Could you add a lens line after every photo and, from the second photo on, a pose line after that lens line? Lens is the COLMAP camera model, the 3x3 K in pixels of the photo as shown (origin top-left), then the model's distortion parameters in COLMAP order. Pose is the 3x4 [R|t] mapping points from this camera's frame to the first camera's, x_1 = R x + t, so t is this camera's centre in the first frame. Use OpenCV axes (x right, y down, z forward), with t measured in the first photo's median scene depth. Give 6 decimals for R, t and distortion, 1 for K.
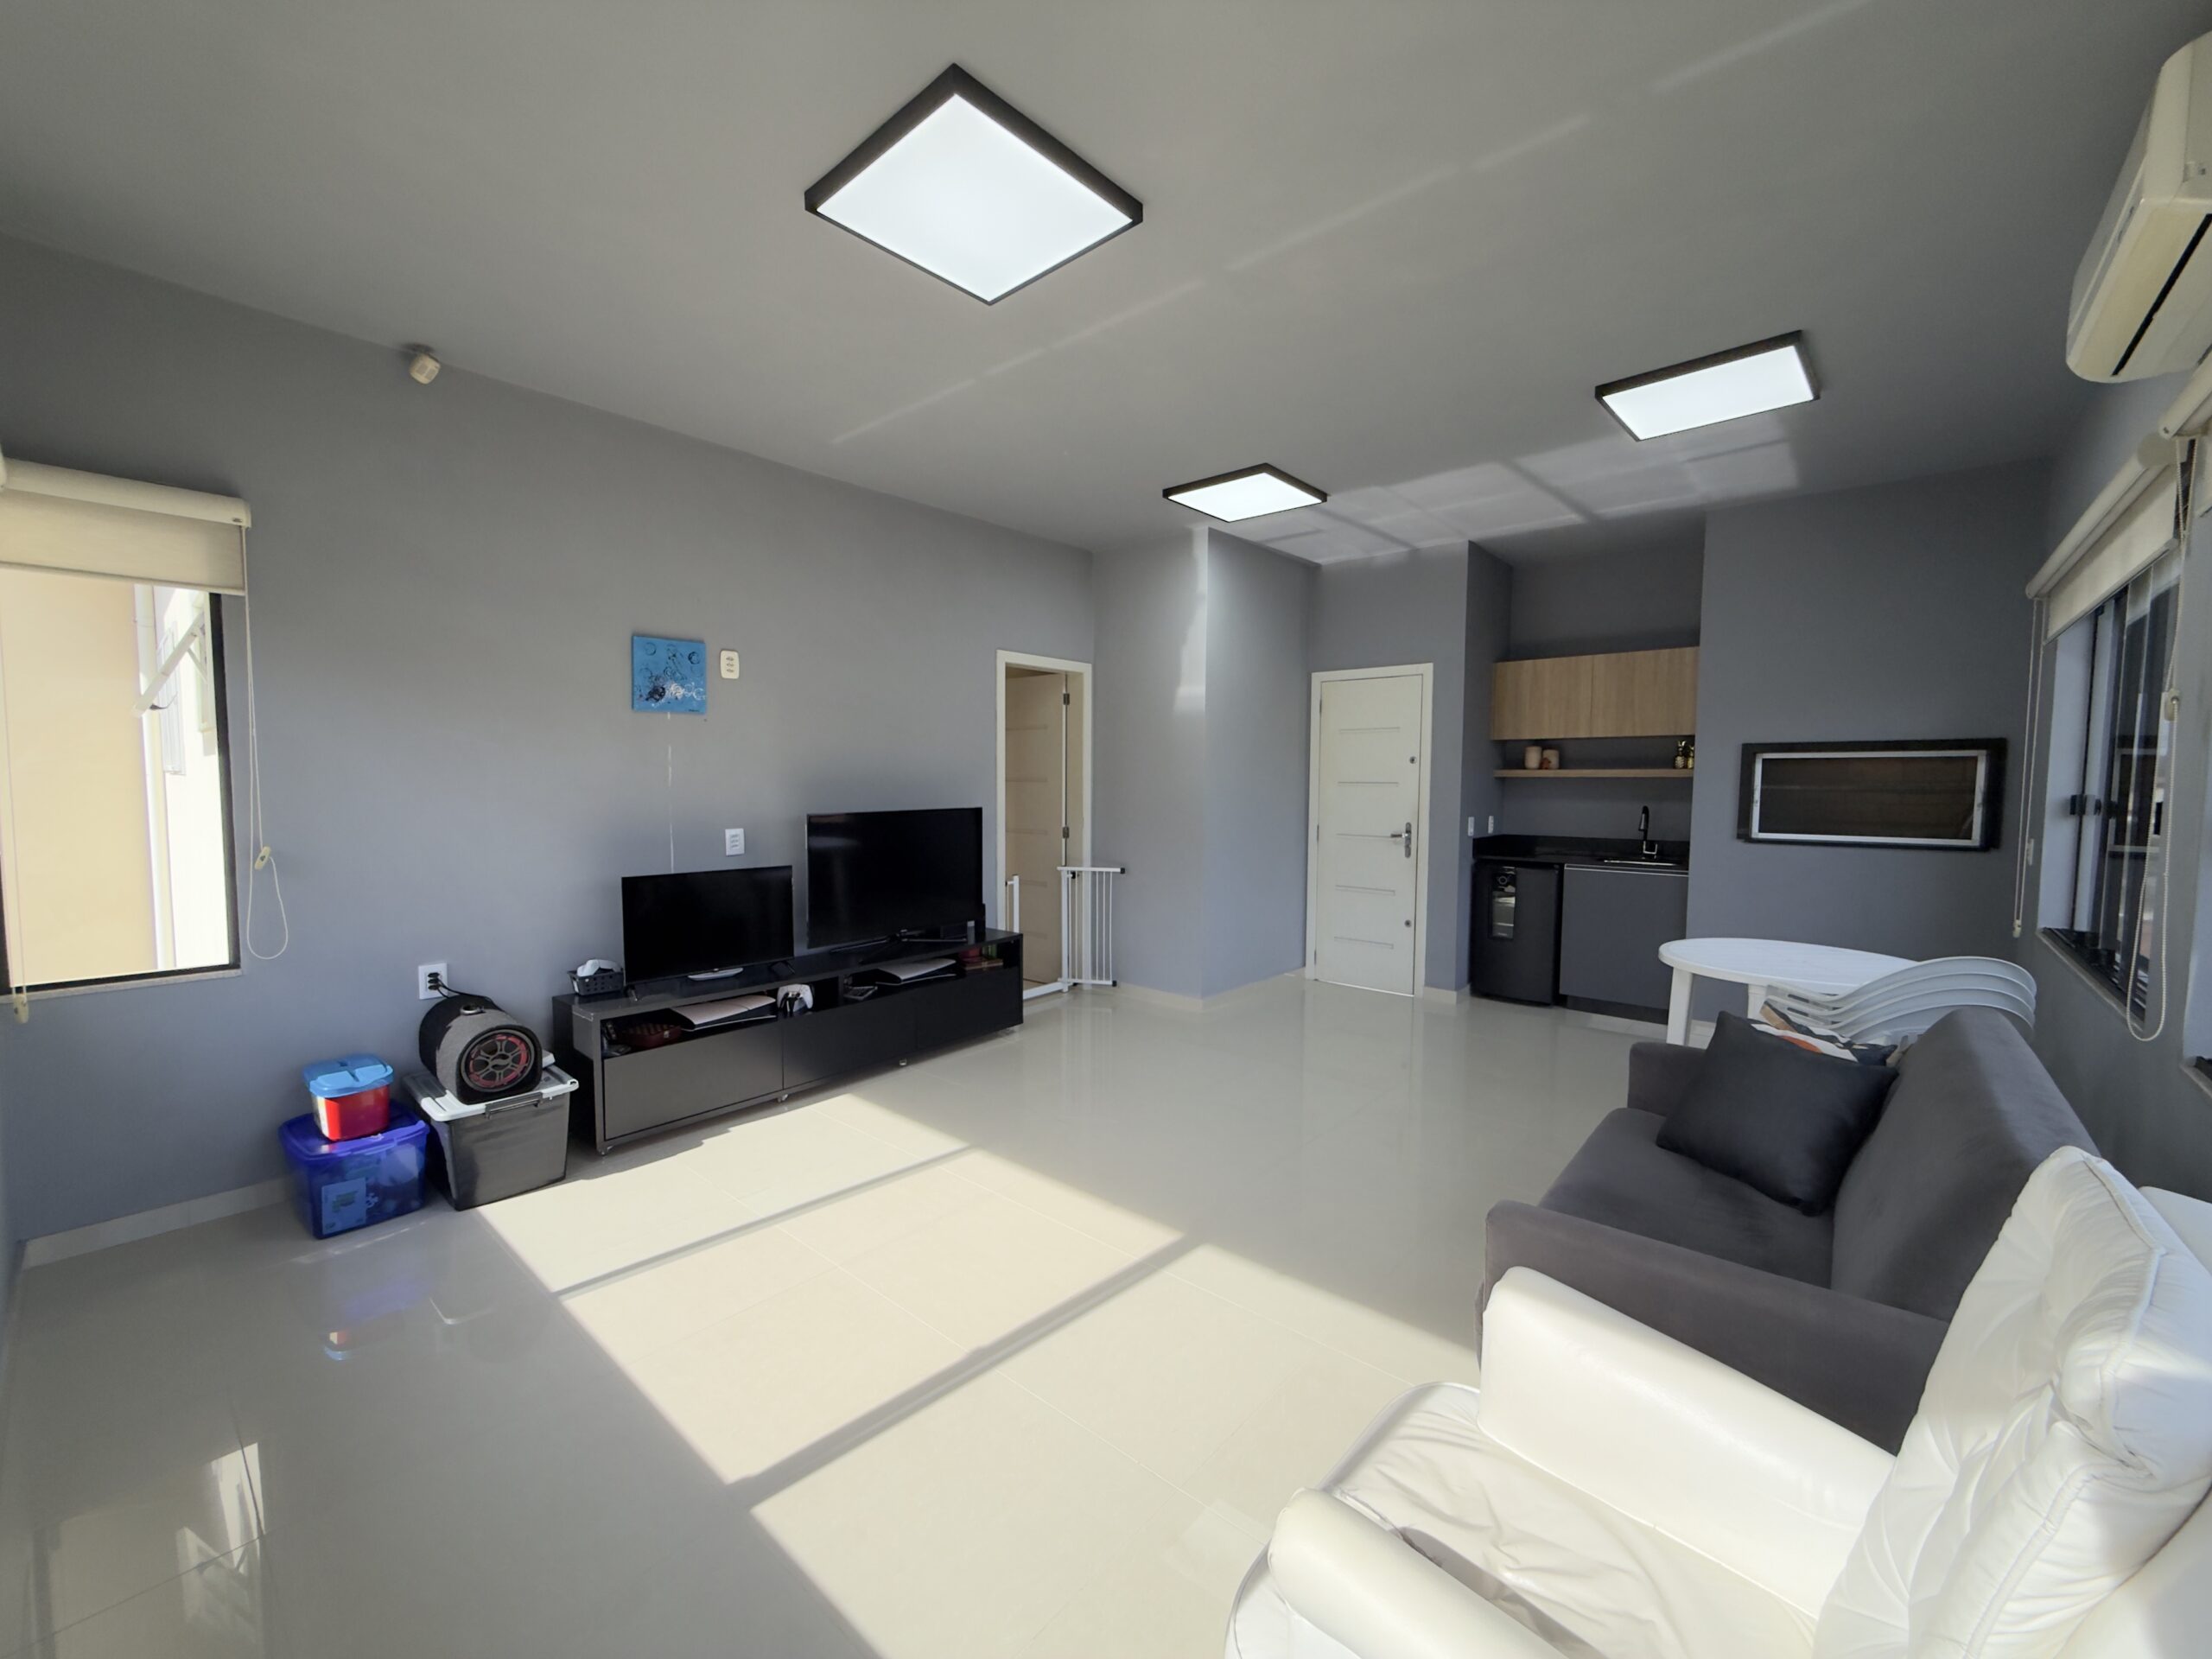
lens RADIAL K [[887.2, 0, 1096.9], [0, 887.2, 824.5], [0, 0, 1]] dist [0.001749, 0.000153]
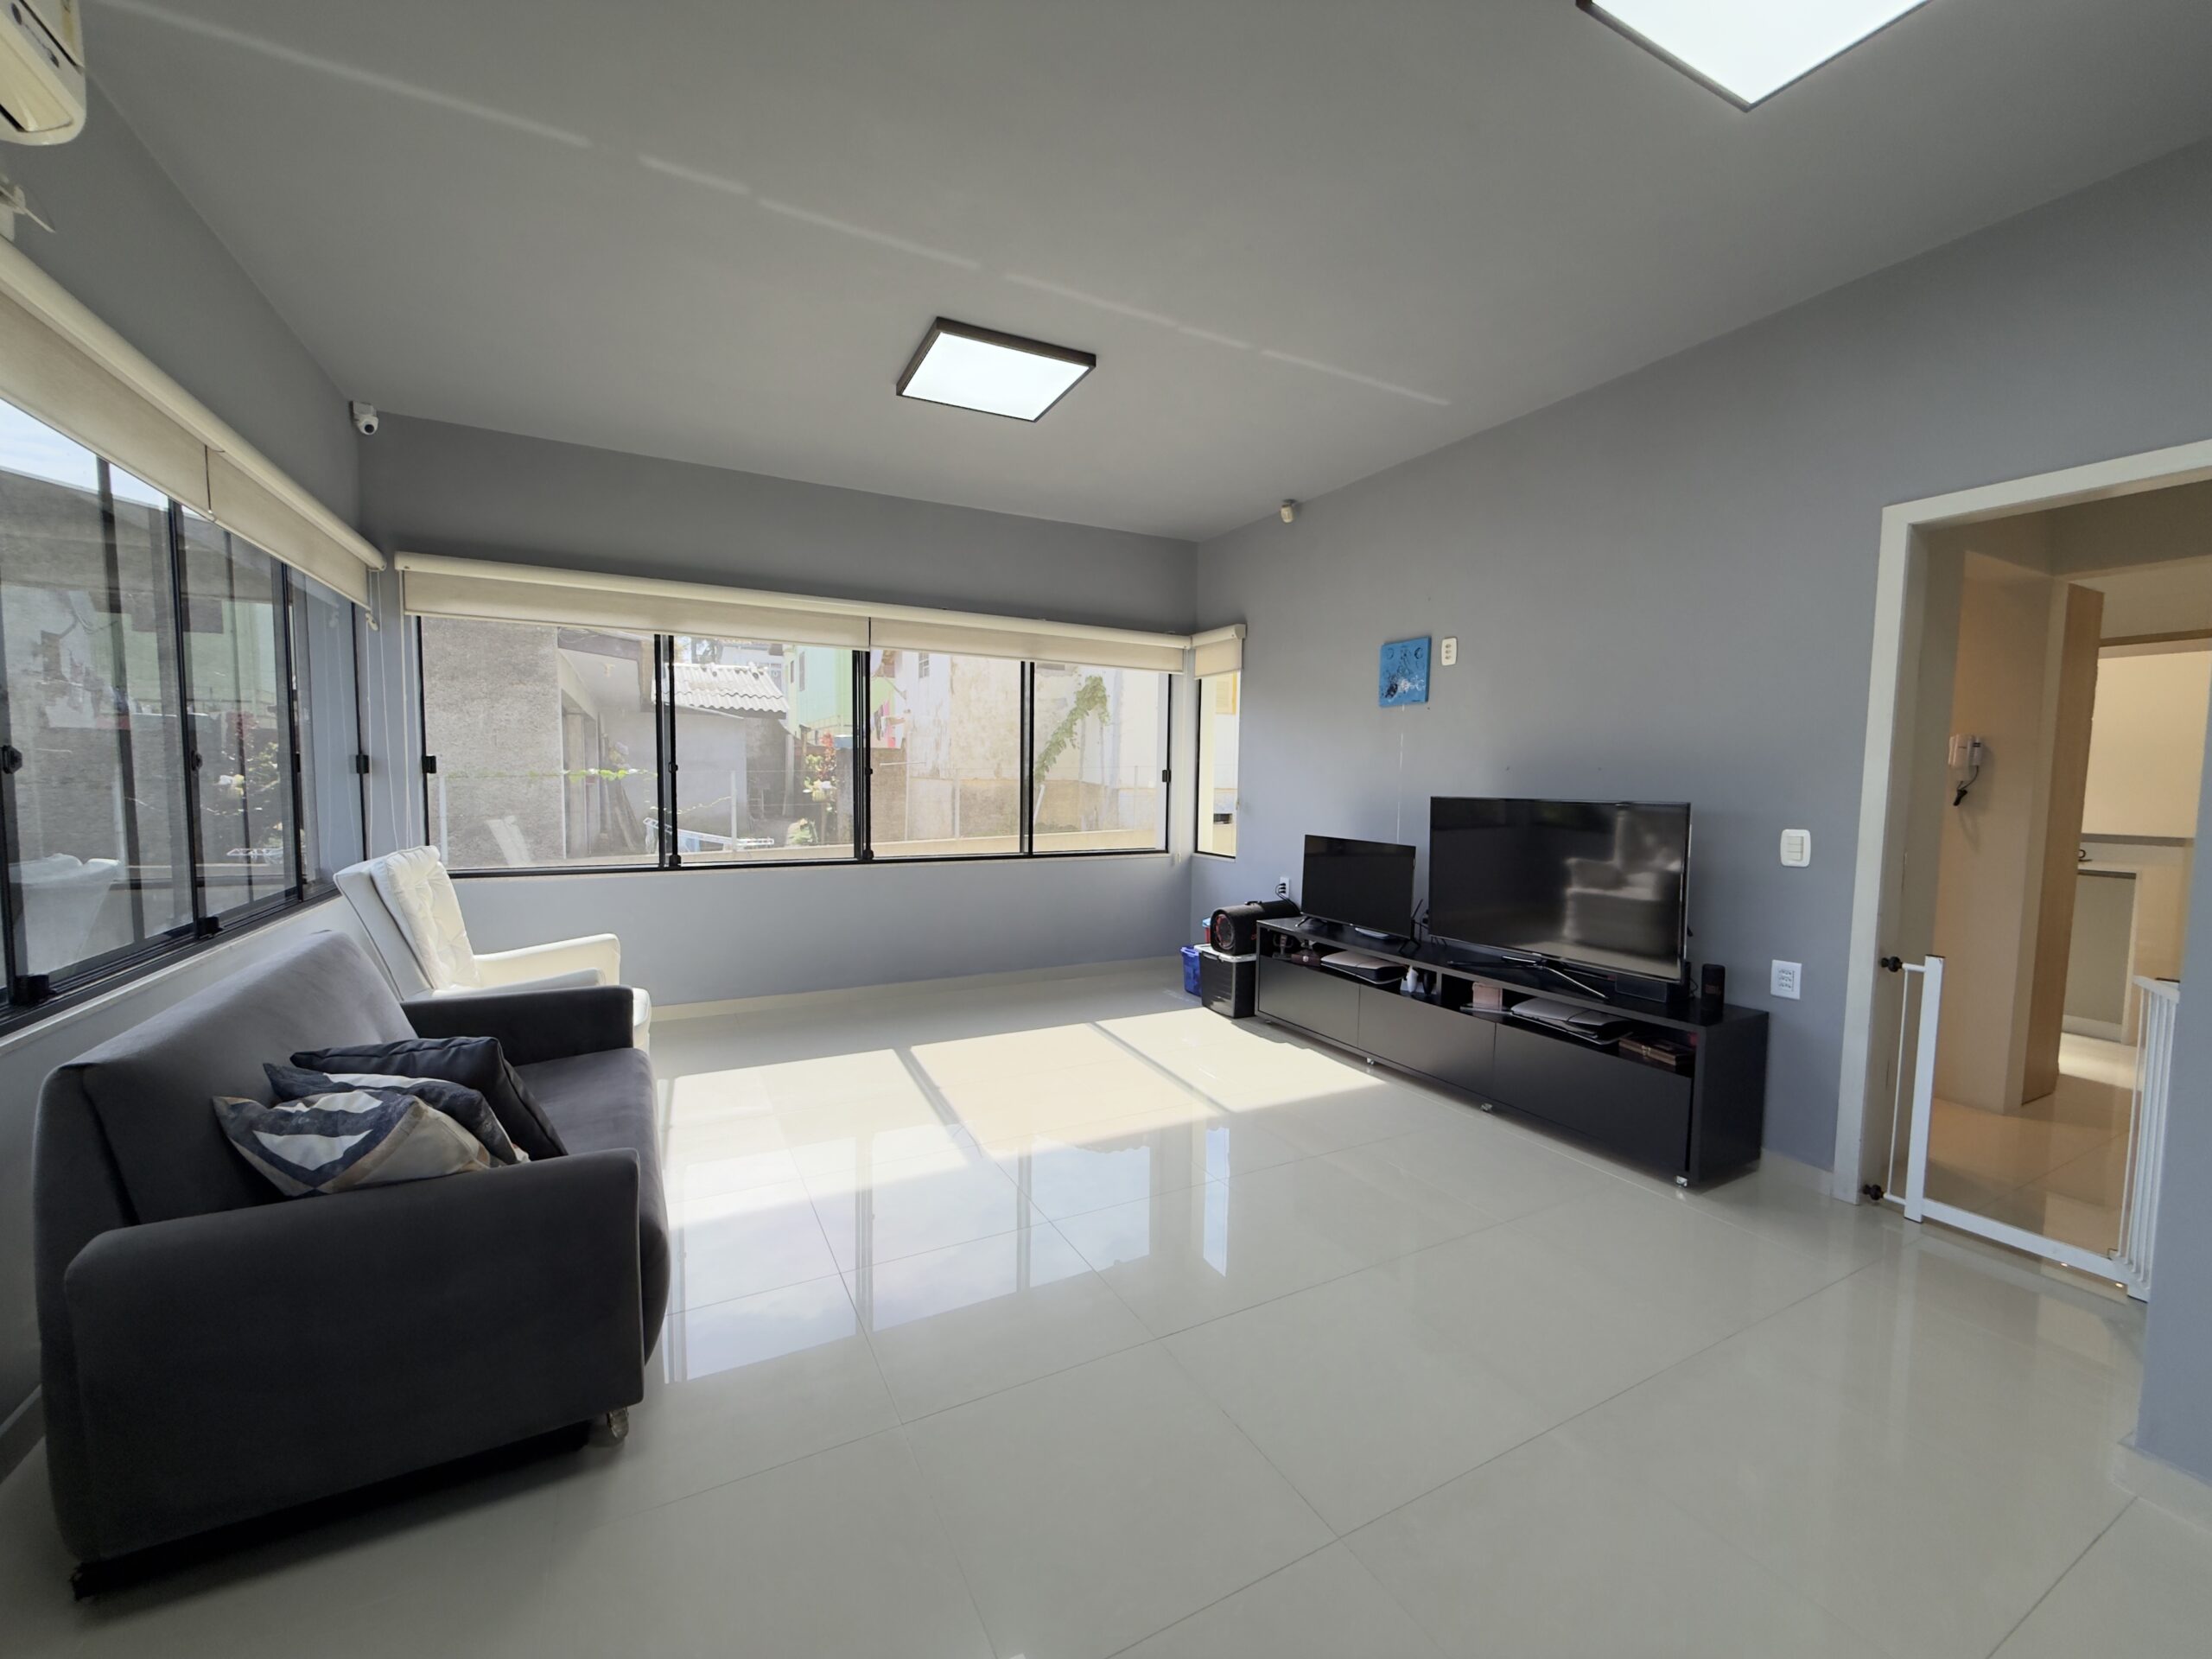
lens RADIAL K [[887.2, 0, 1096.4], [0, 887.2, 844.7], [0, 0, 1]] dist [0.001749, 0.000153]
pose [[-0.352050, 0.063679, -0.933813, 0.759021], [-0.057891, 0.994291, 0.089628, -0.025882], [0.934189, 0.085613, -0.346354, 1.051921]]
